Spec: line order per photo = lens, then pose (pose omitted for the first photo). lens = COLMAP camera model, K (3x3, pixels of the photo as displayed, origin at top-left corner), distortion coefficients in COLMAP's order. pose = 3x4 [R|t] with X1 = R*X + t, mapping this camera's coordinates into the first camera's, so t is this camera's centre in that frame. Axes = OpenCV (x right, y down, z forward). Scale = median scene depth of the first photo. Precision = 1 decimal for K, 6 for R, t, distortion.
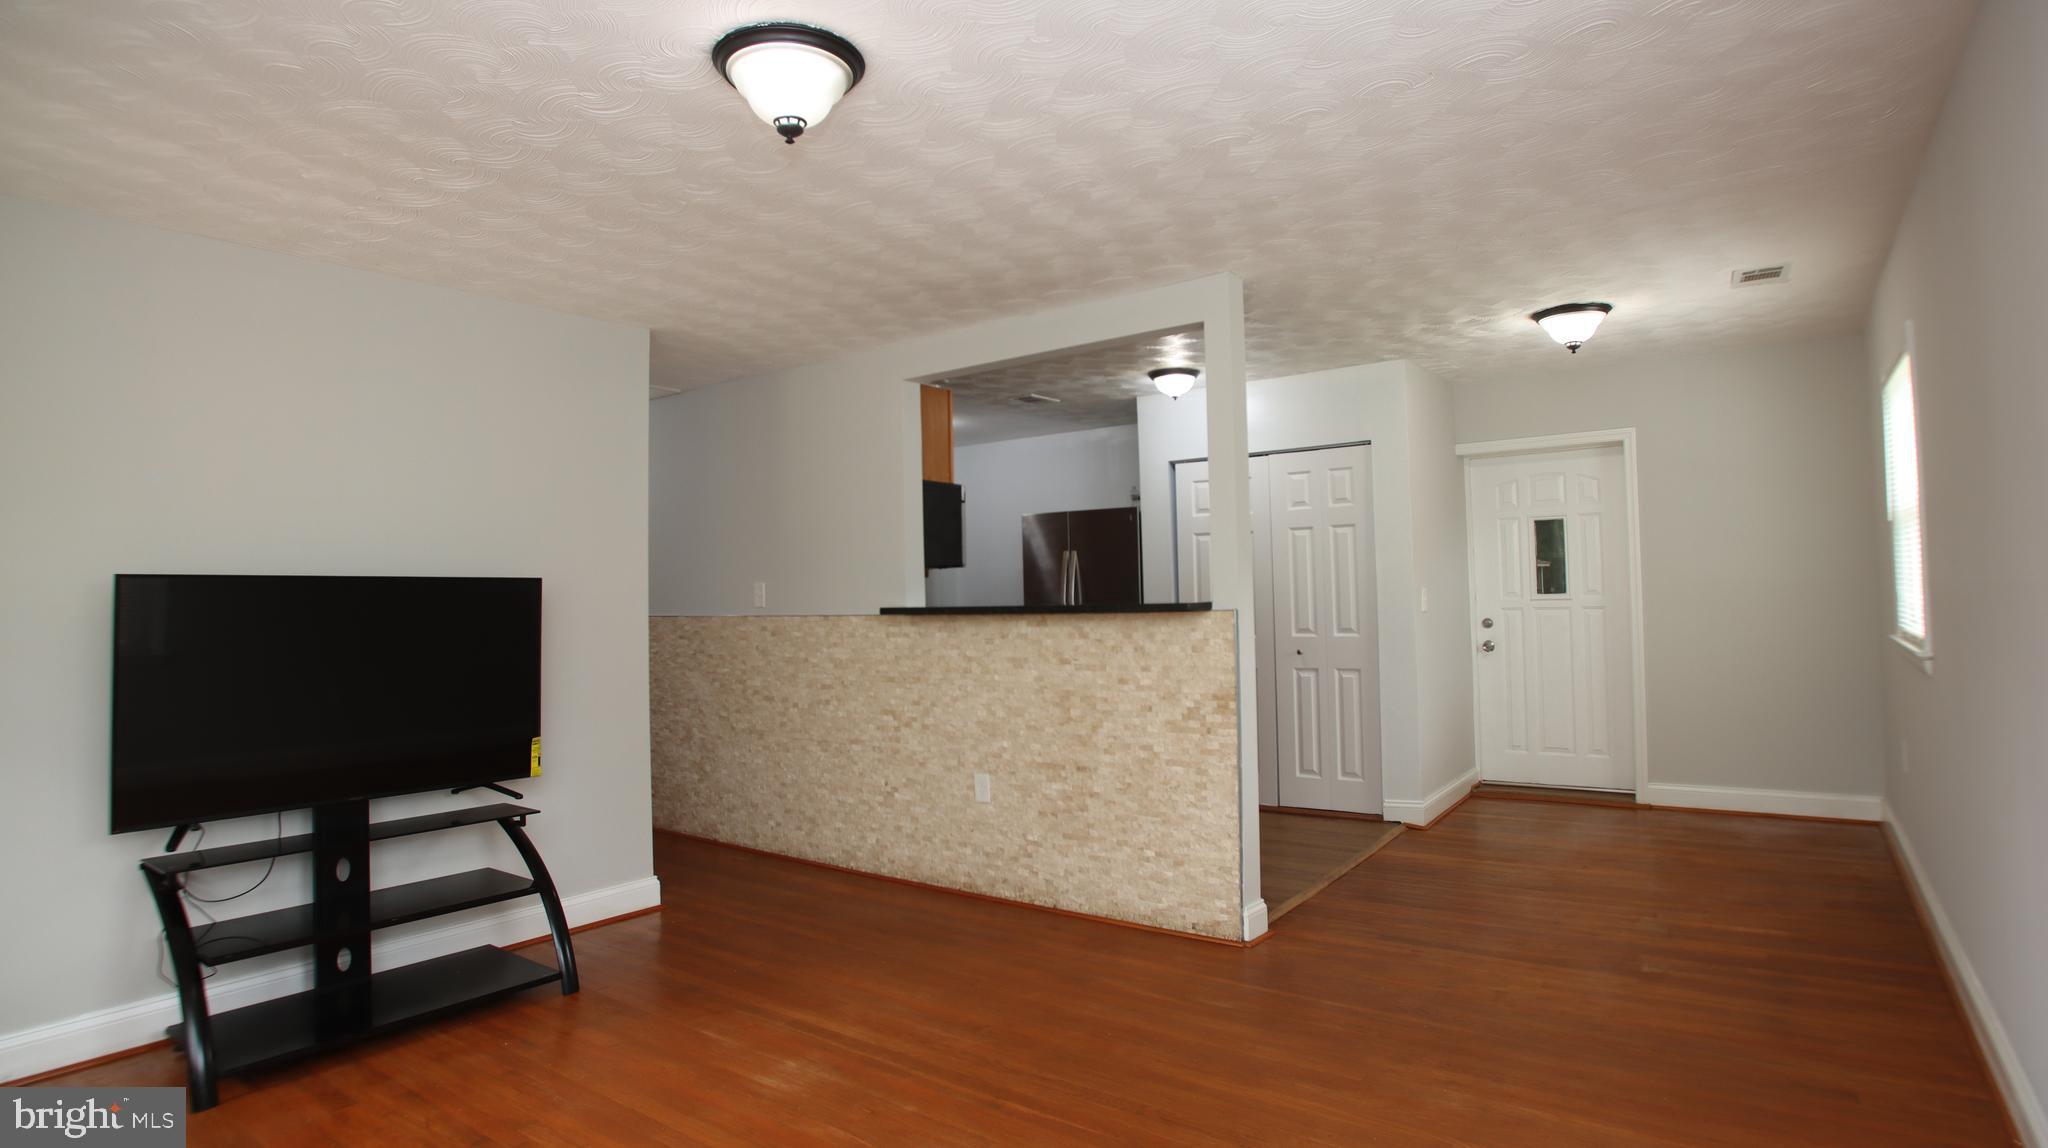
lens RADIAL K [[1050.2, 0, 1027.8], [0, 1050.2, 561.7], [0, 0, 1]] dist [-0.093750, 0.044246]
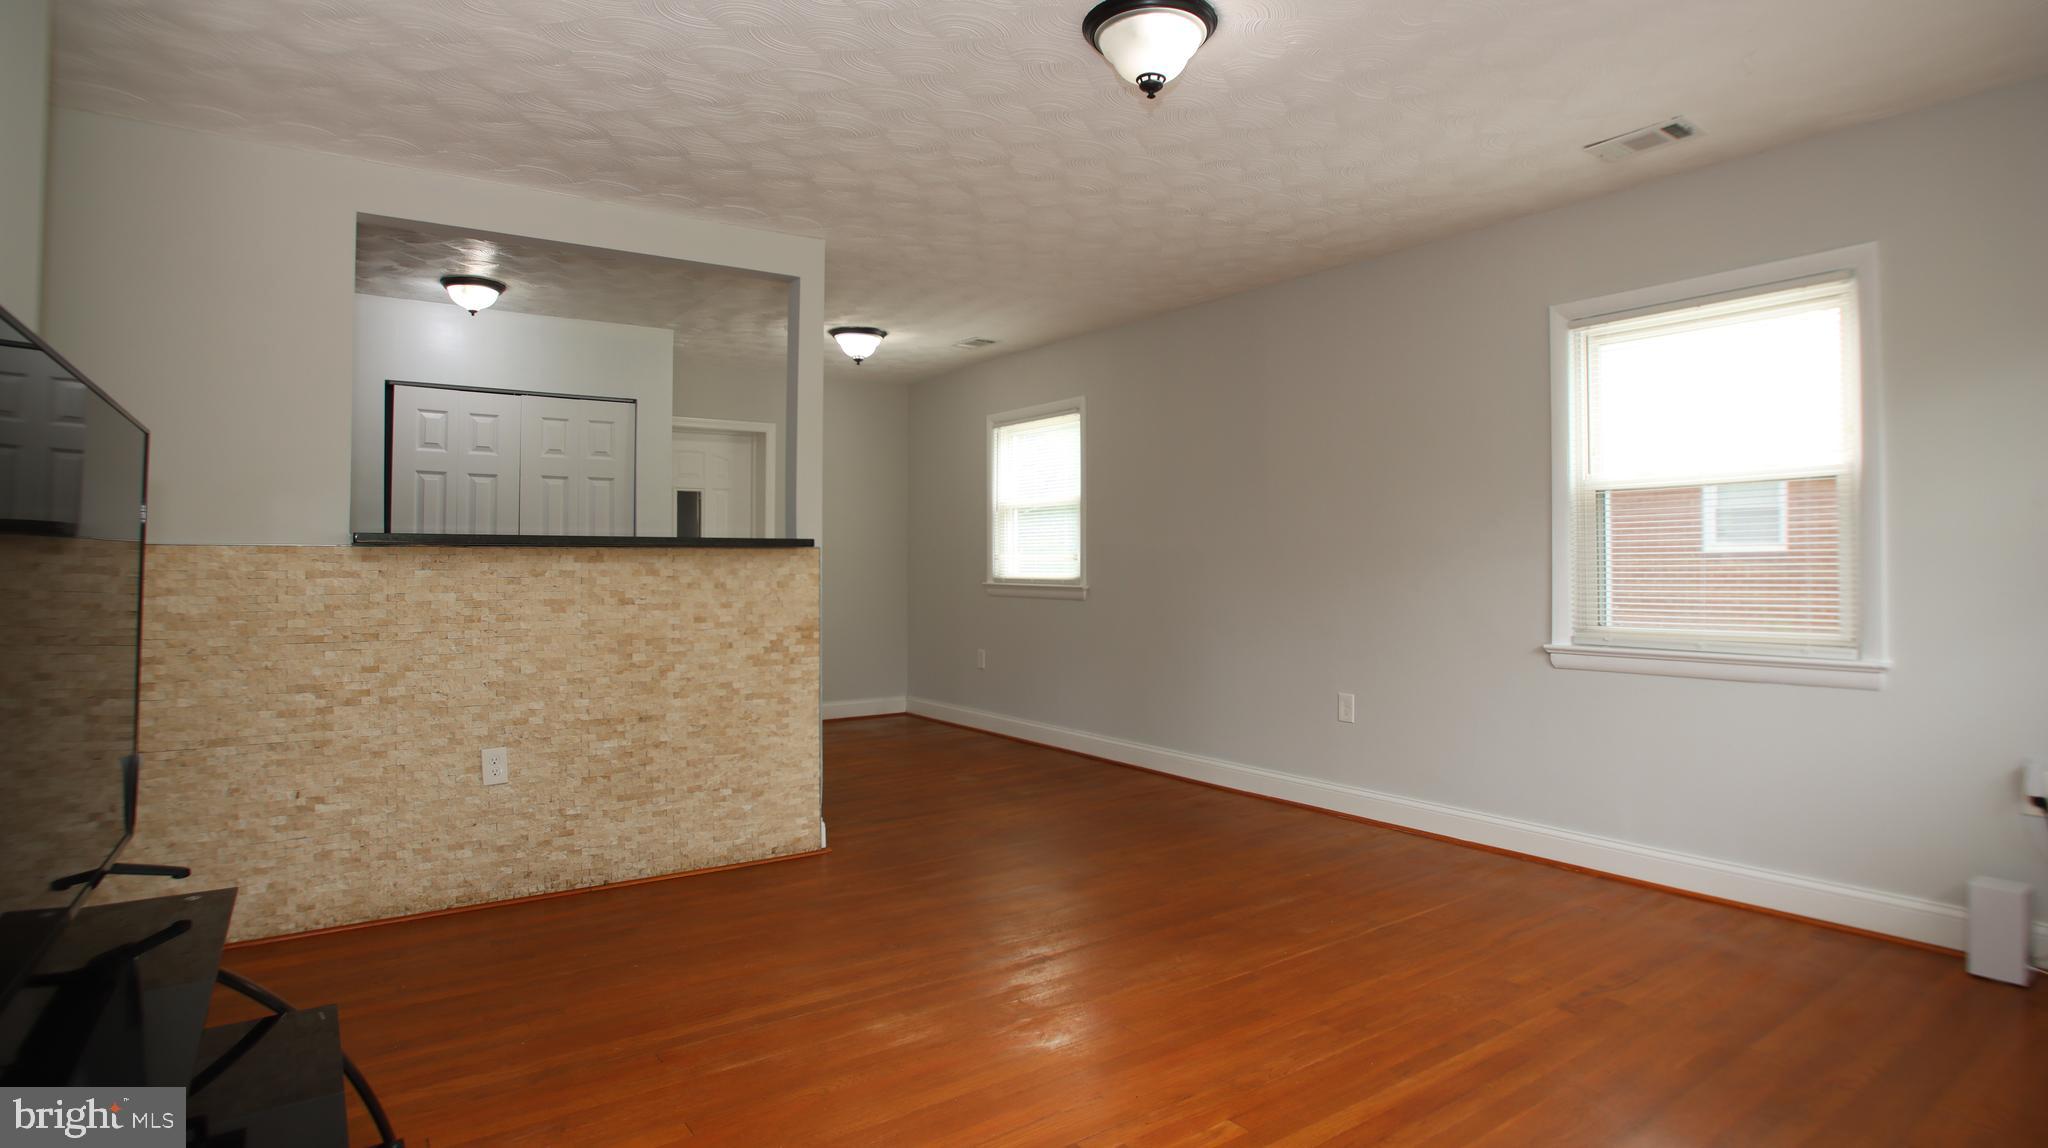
lens RADIAL K [[1050.2, 0, 1027.8], [0, 1050.2, 561.7], [0, 0, 1]] dist [-0.093750, 0.044246]
pose [[0.319357, 0.026316, 0.947269, -0.692604], [-0.034955, 0.999261, -0.015976, 0.063573], [-0.946990, -0.028010, 0.320041, 0.397041]]
